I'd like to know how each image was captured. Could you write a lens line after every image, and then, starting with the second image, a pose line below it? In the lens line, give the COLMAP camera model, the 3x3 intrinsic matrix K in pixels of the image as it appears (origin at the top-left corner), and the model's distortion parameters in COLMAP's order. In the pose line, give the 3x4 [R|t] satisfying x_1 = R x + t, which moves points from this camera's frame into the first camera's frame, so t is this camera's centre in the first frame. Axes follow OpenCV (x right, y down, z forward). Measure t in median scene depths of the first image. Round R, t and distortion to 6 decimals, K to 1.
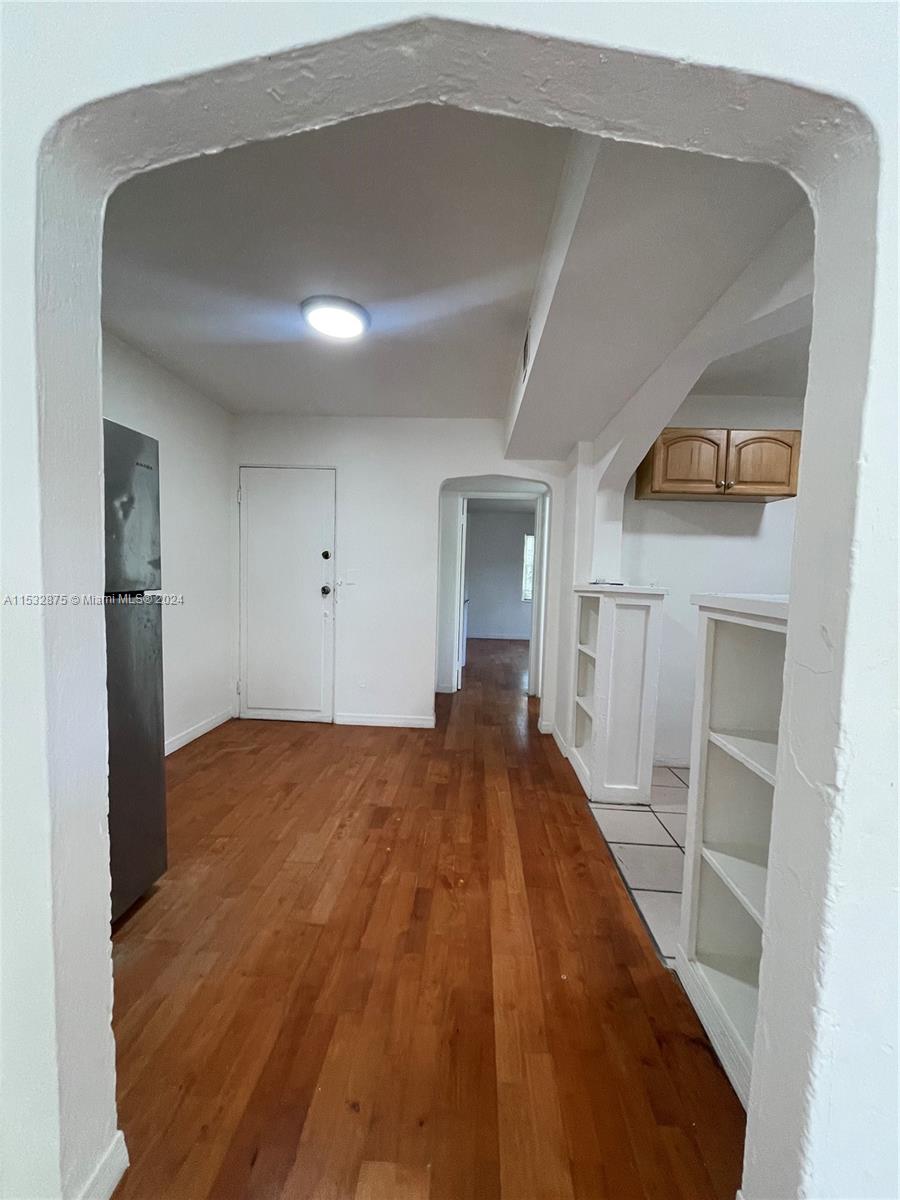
lens RADIAL K [[486.7, 0, 455.0], [0, 486.7, 603.5], [0, 0, 1]] dist [0.001295, 0.000857]
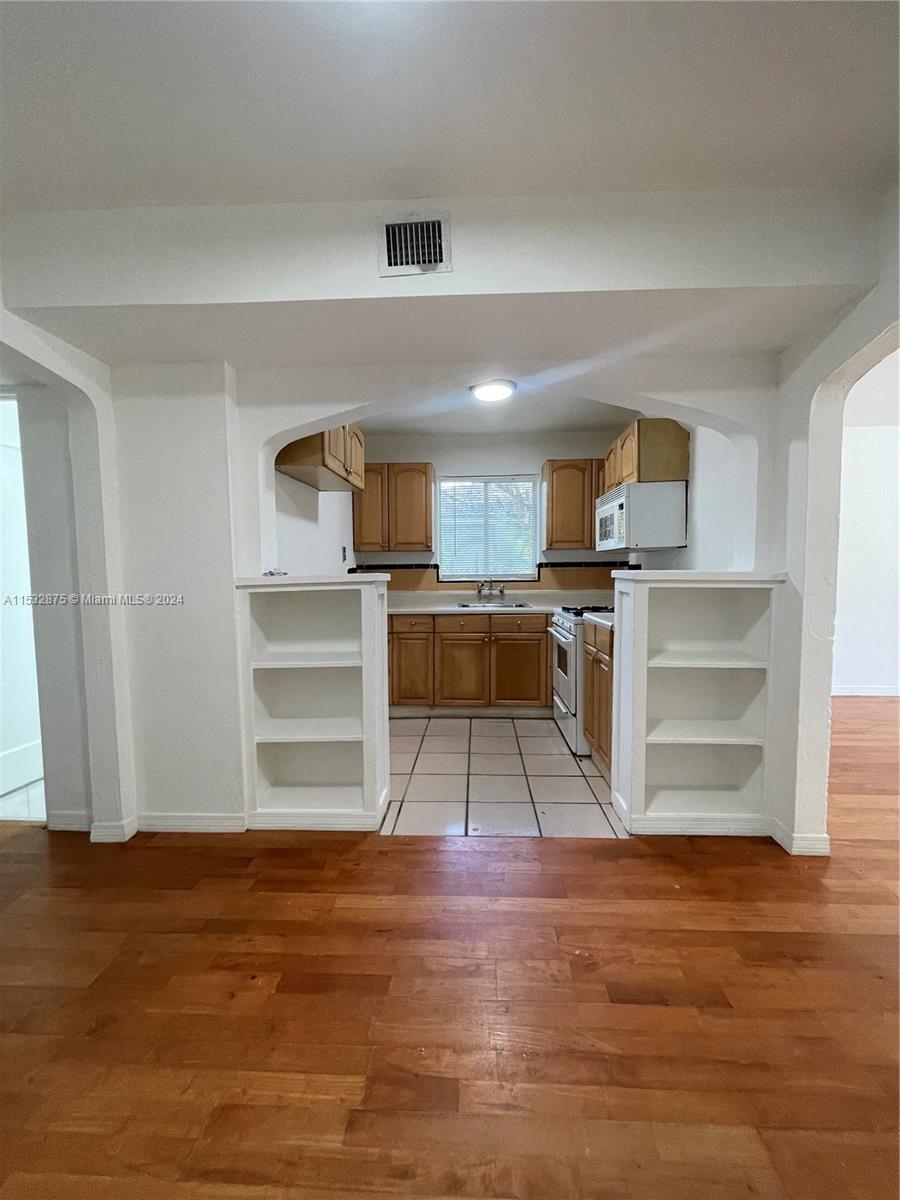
lens RADIAL K [[482.5, 0, 454.1], [0, 482.5, 599.8], [0, 0, 1]] dist [-0.001617, -0.000130]
pose [[-0.003645, -0.094275, 0.995540, -0.503065], [0.068937, 0.993154, 0.094301, -0.059496], [-0.997614, 0.068974, 0.002879, 0.824758]]
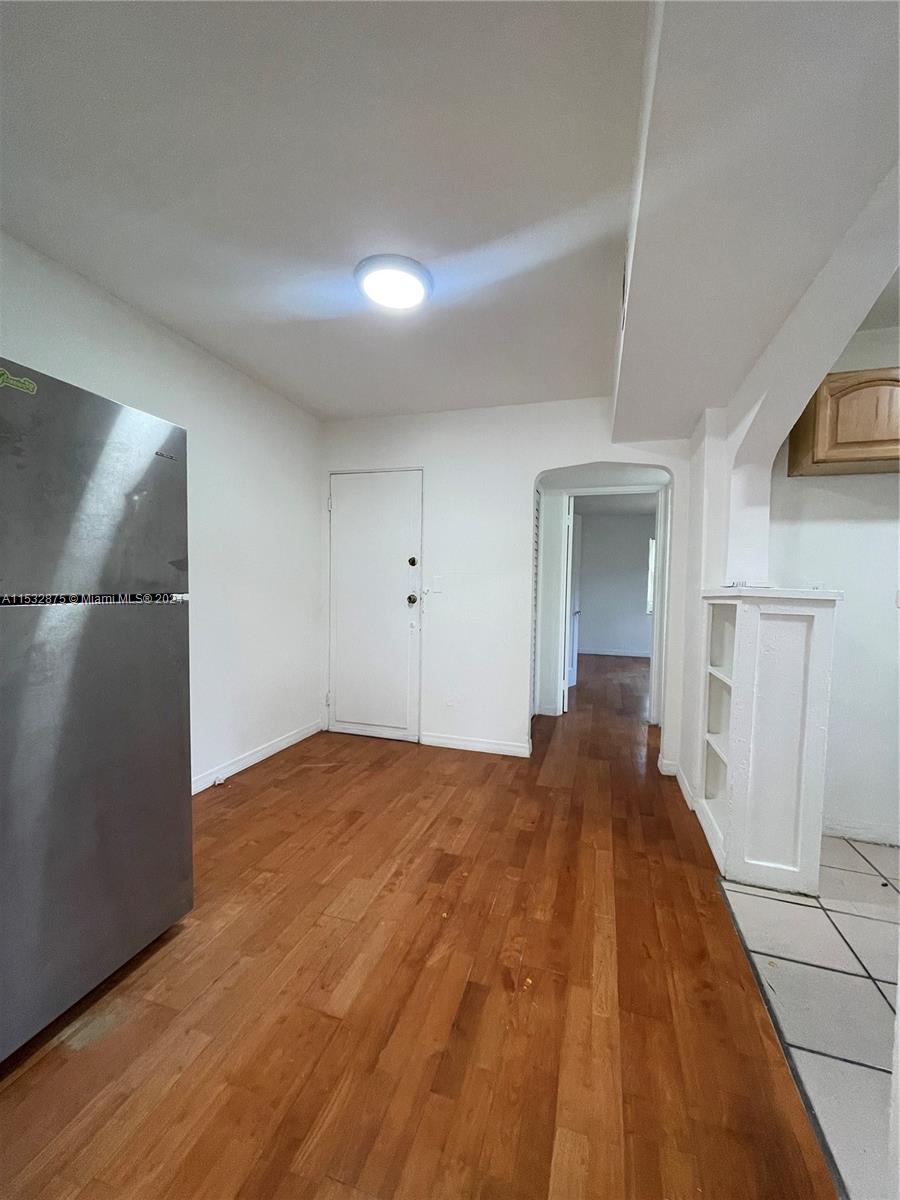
lens RADIAL K [[486.7, 0, 455.0], [0, 486.7, 603.5], [0, 0, 1]] dist [0.001295, 0.000857]
pose [[0.969087, -0.001724, -0.246713, 0.062639], [-0.005384, 0.999590, -0.028134, 0.009652], [0.246660, 0.028593, 0.968680, 0.165899]]
